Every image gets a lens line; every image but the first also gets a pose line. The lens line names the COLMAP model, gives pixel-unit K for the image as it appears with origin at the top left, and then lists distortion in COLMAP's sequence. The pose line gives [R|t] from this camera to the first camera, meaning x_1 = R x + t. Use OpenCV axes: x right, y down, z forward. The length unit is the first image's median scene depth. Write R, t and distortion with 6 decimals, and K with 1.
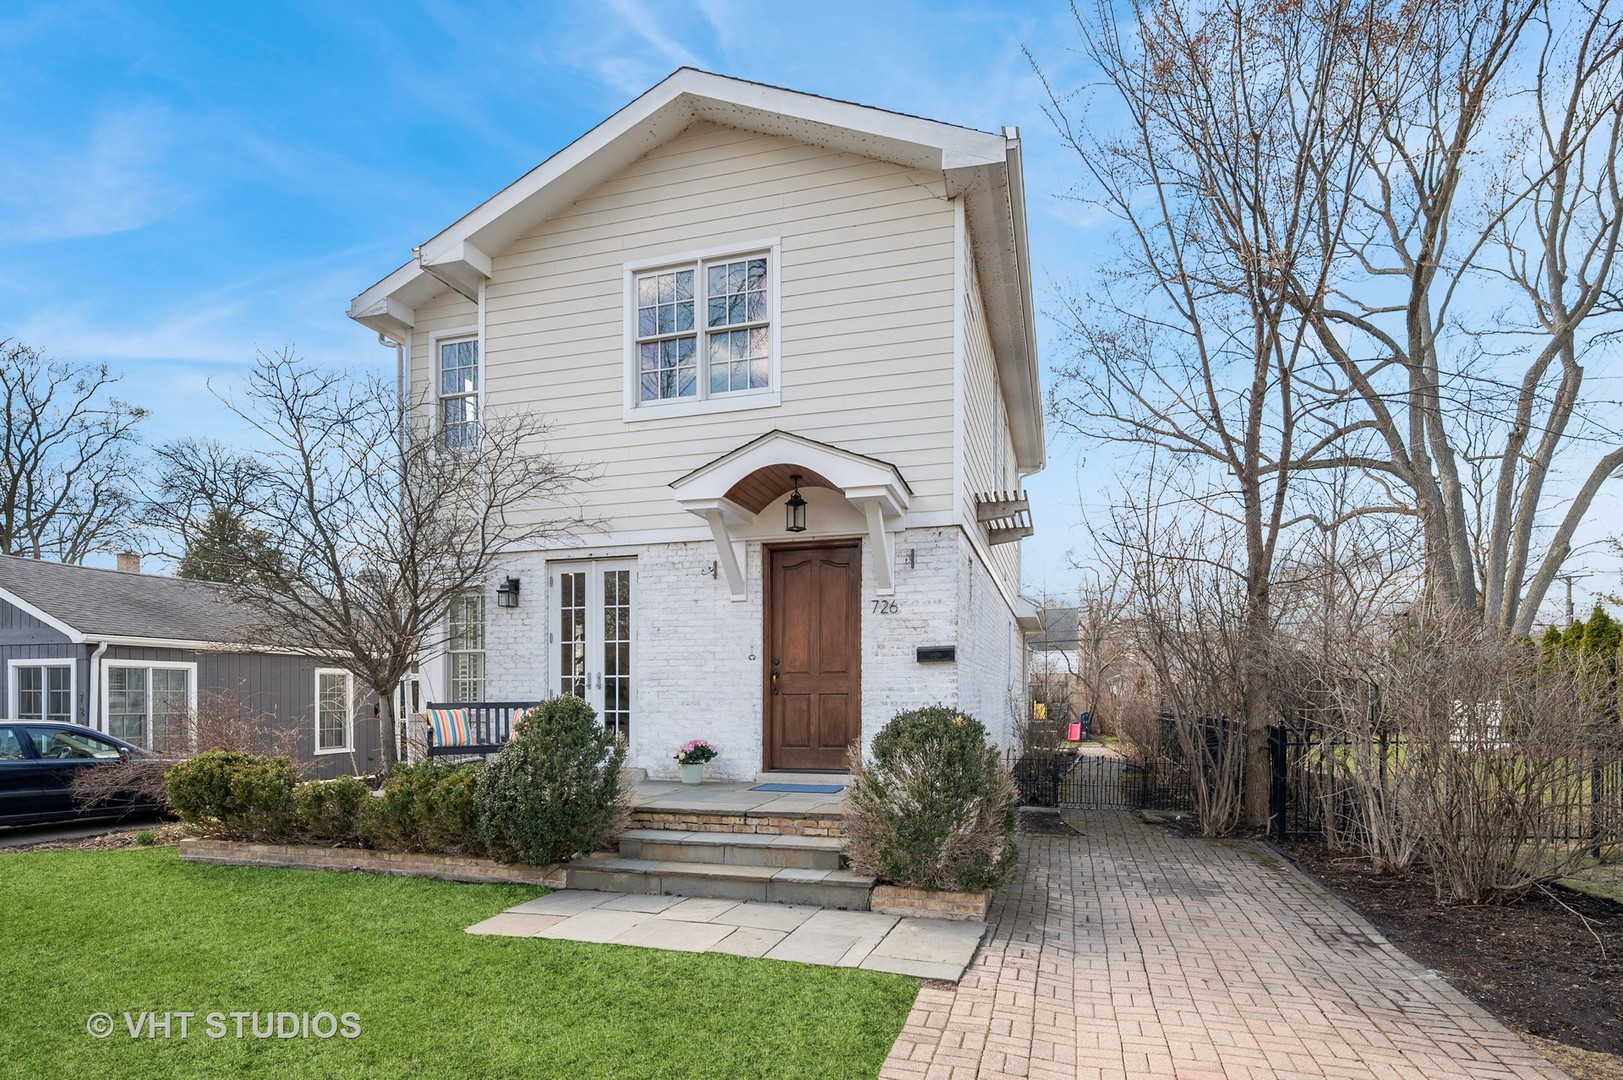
lens RADIAL K [[806.2, 0, 810.3], [0, 806.2, 527.1], [0, 0, 1]] dist [0.000841, -0.000084]
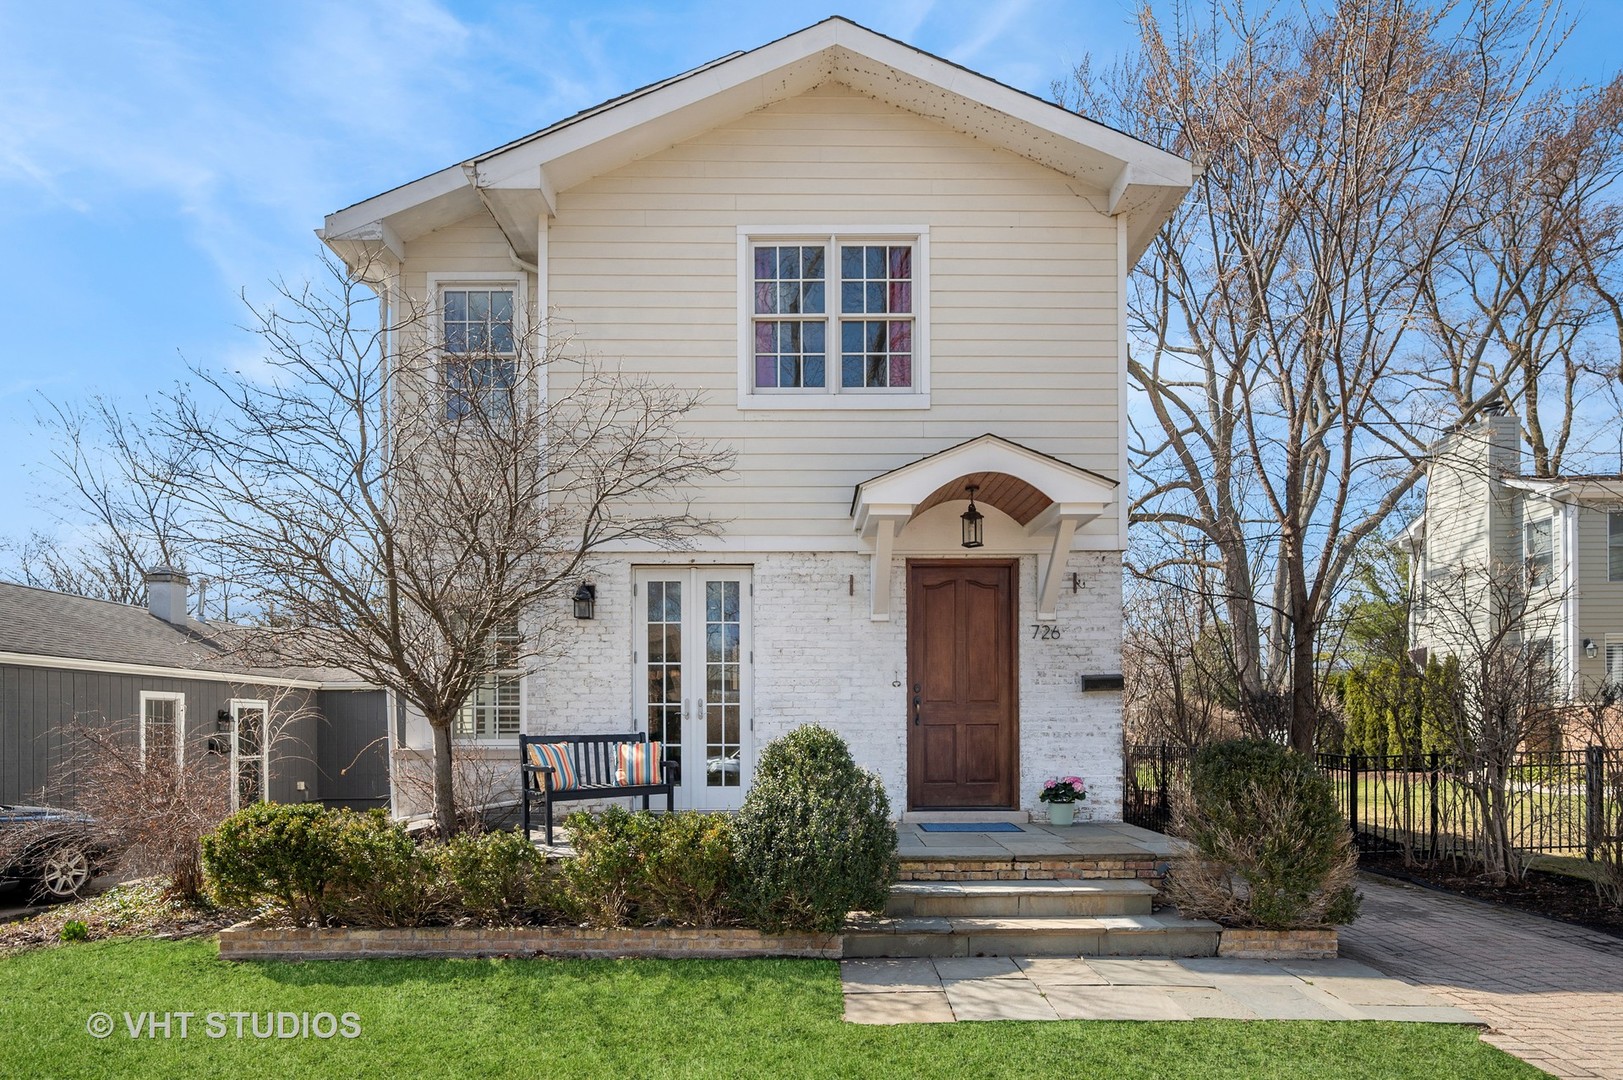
lens RADIAL K [[829.1, 0, 811.7], [0, 829.1, 553.8], [0, 0, 1]] dist [-0.001033, -0.000182]
pose [[0.959158, 0.057573, 0.276949, -0.429510], [-0.057245, 0.998317, -0.009278, 0.030520], [-0.277017, -0.006955, 0.960840, 0.137590]]
